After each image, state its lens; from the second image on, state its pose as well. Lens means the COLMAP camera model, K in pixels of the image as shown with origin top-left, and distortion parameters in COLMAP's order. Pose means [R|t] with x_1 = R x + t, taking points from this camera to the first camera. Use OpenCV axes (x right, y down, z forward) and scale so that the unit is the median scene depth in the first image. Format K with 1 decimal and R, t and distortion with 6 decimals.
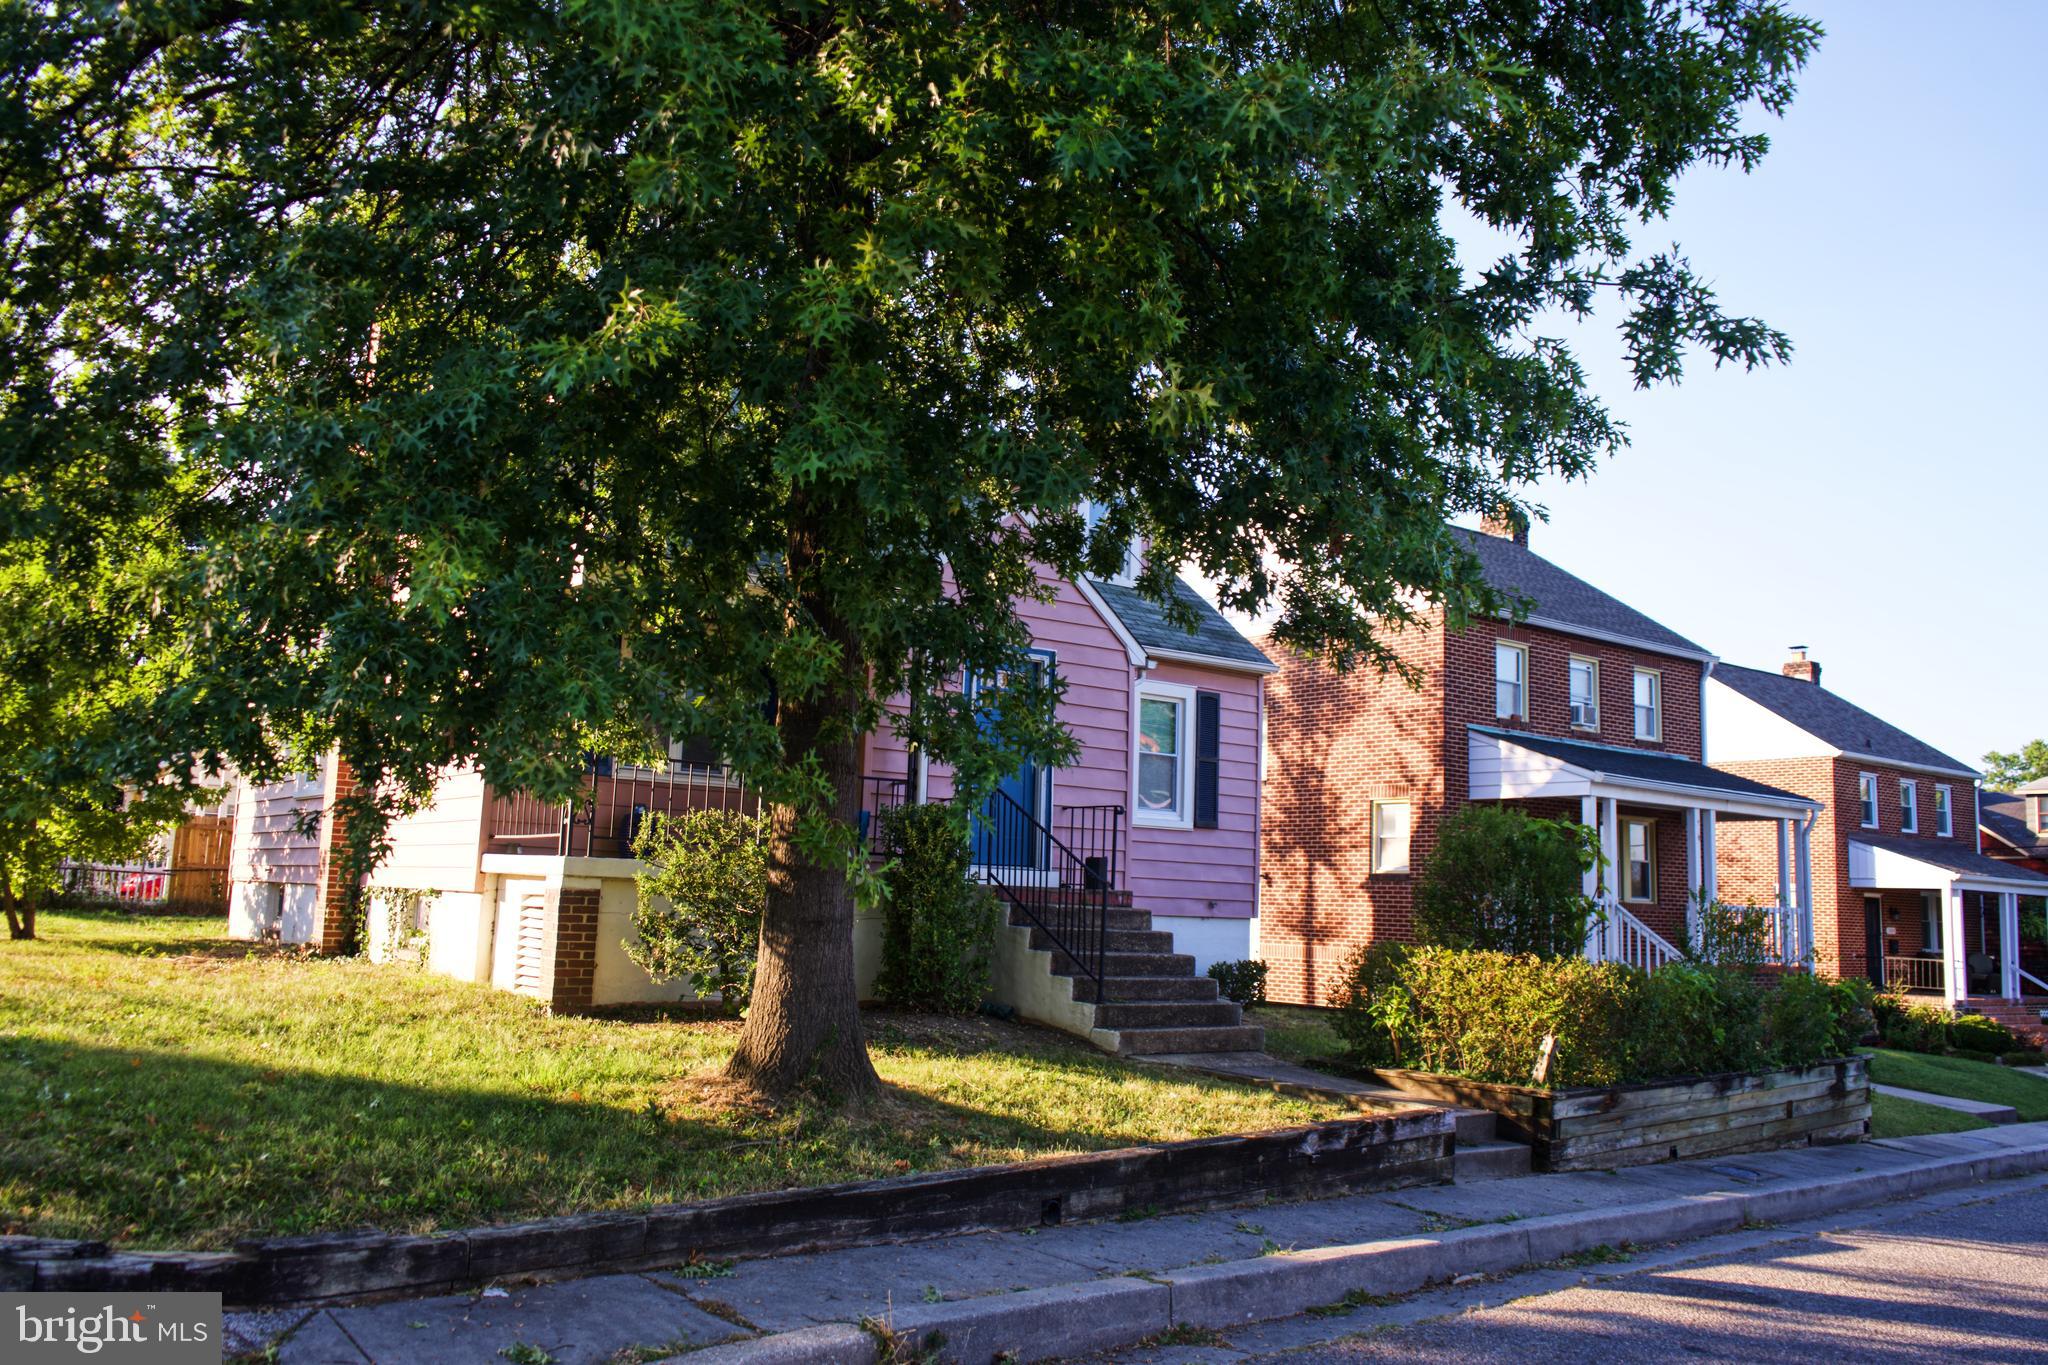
lens RADIAL K [[1601.9, 0, 1024.0], [0, 1601.9, 682.5], [0, 0, 1]] dist [-0.040927, -0.001414]
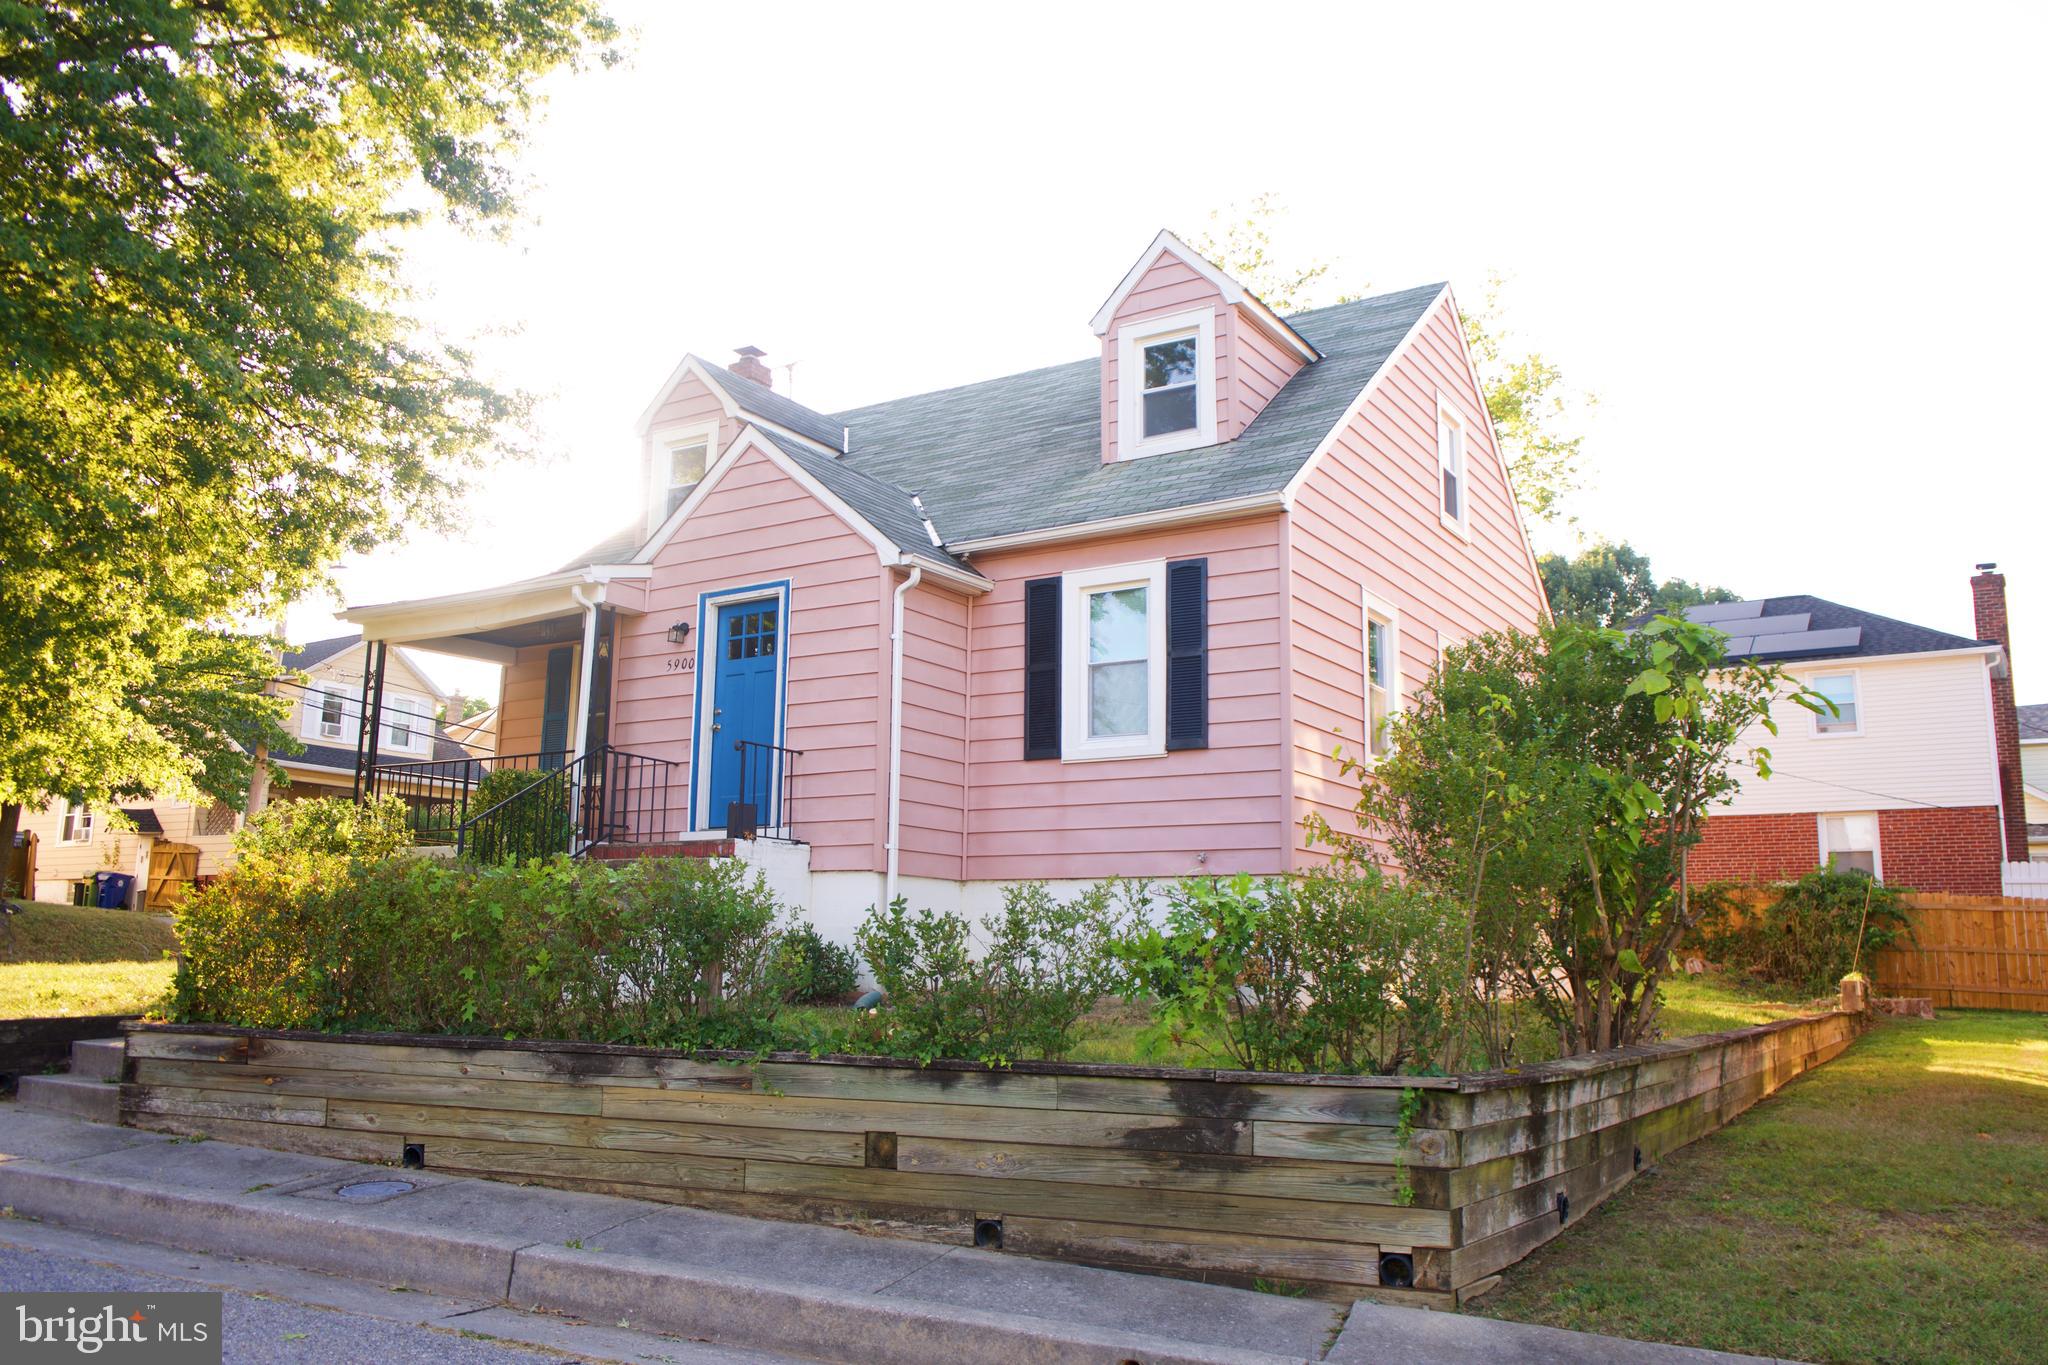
lens RADIAL K [[1642.0, 0, 1024.0], [0, 1642.0, 682.5], [0, 0, 1]] dist [-0.013702, -0.001535]
pose [[0.373406, -0.191273, -0.907735, 0.875712], [0.129202, 0.979699, -0.153289, 0.191250], [0.918627, -0.060042, 0.390538, 0.766124]]
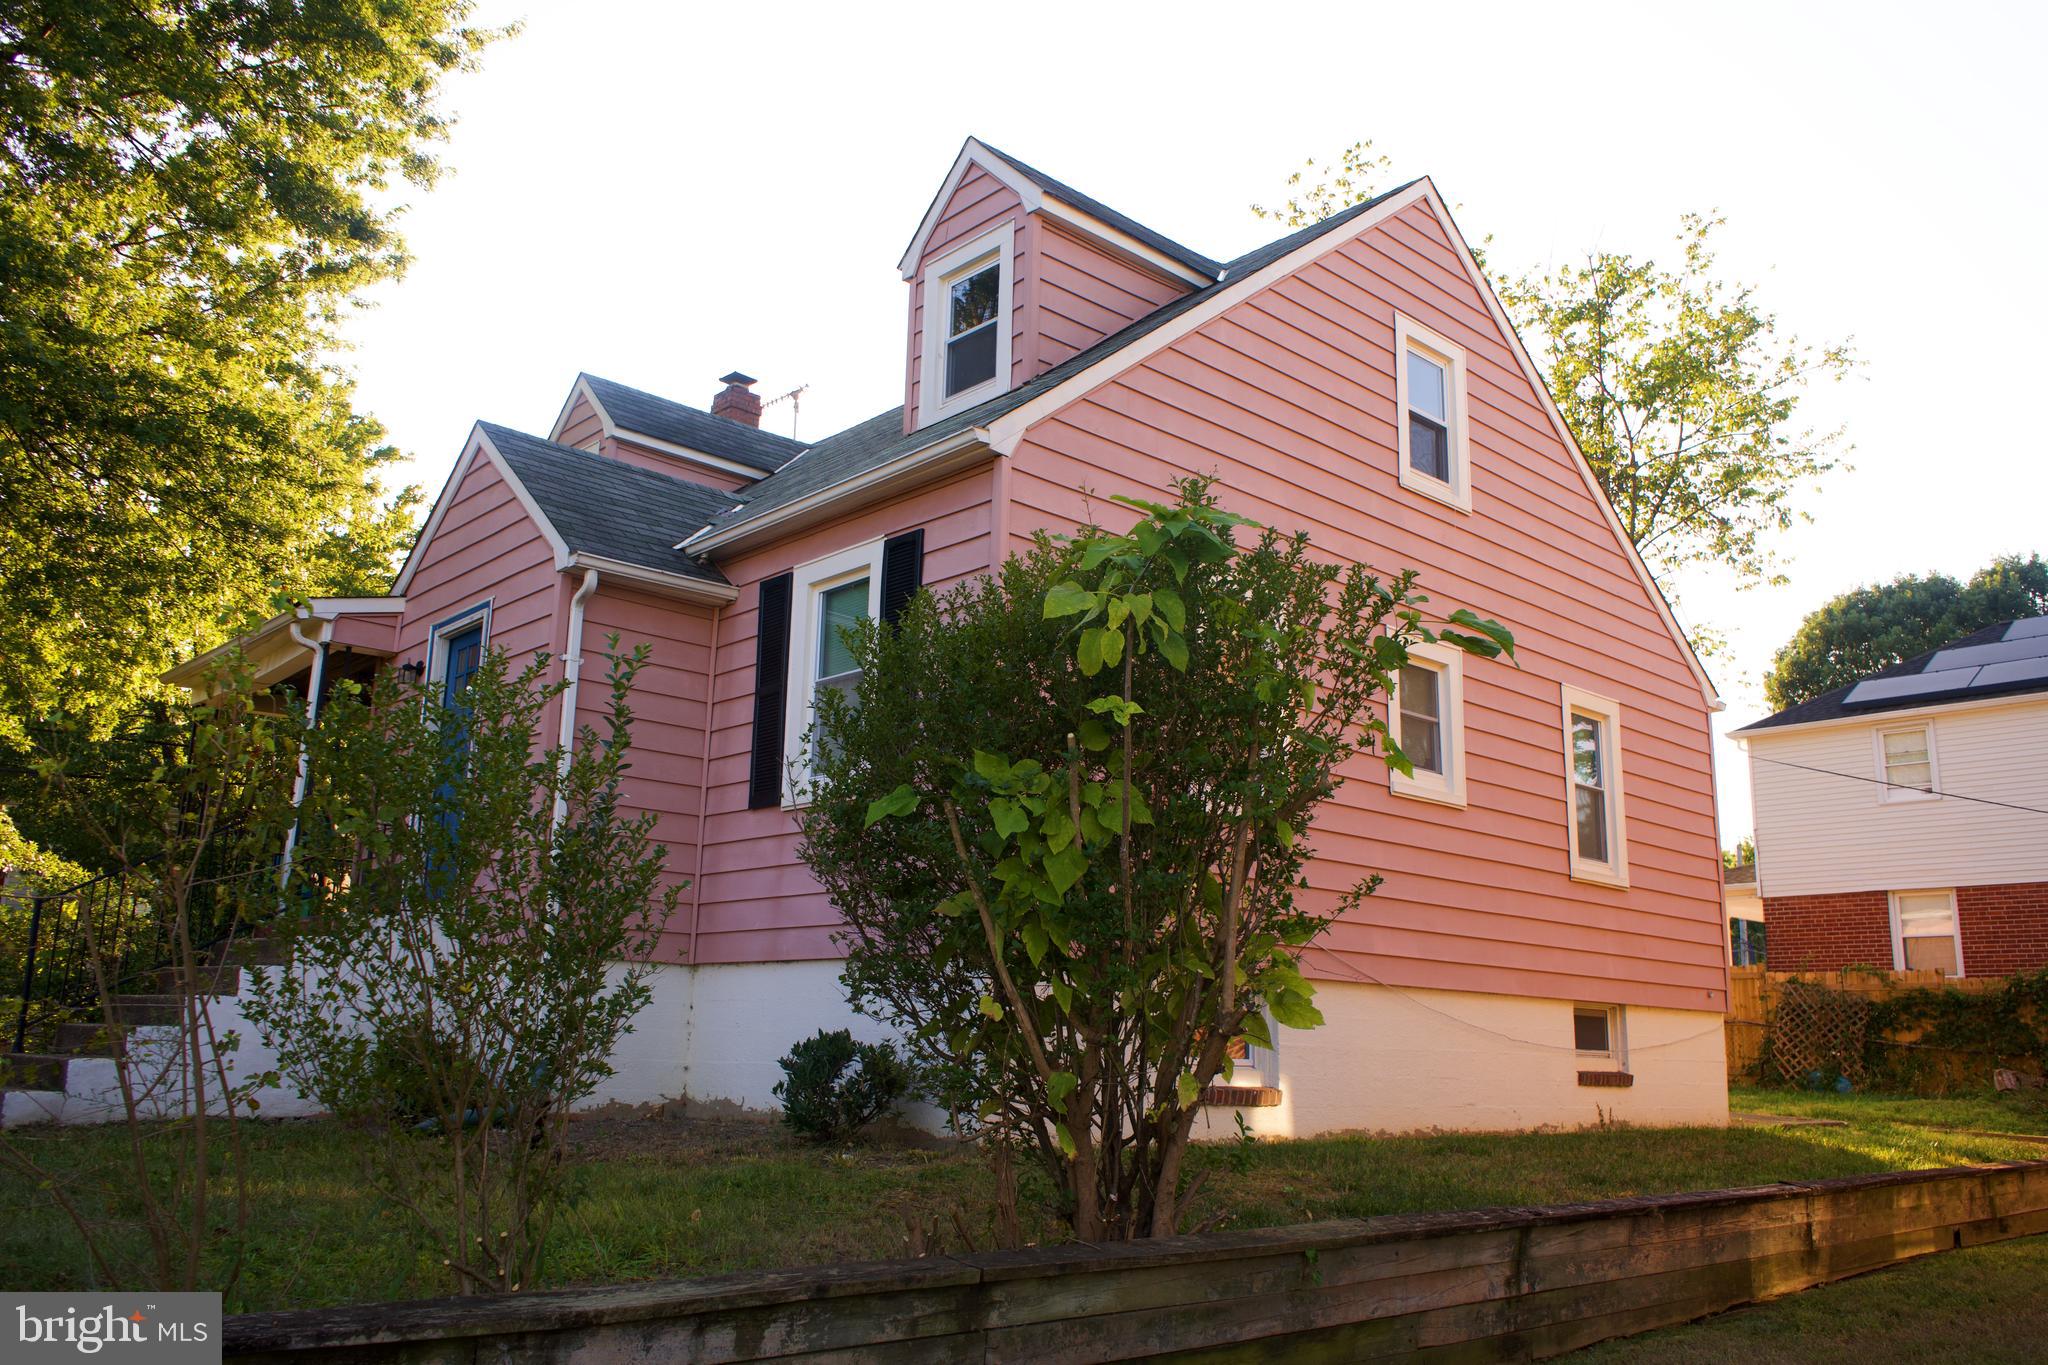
lens RADIAL K [[1601.9, 0, 1024.0], [0, 1601.9, 682.5], [0, 0, 1]] dist [-0.040927, -0.001414]
pose [[0.106135, -0.250831, -0.962195, 0.734506], [0.116977, 0.964091, -0.238422, 0.218972], [0.987447, -0.087250, 0.131665, 1.144797]]
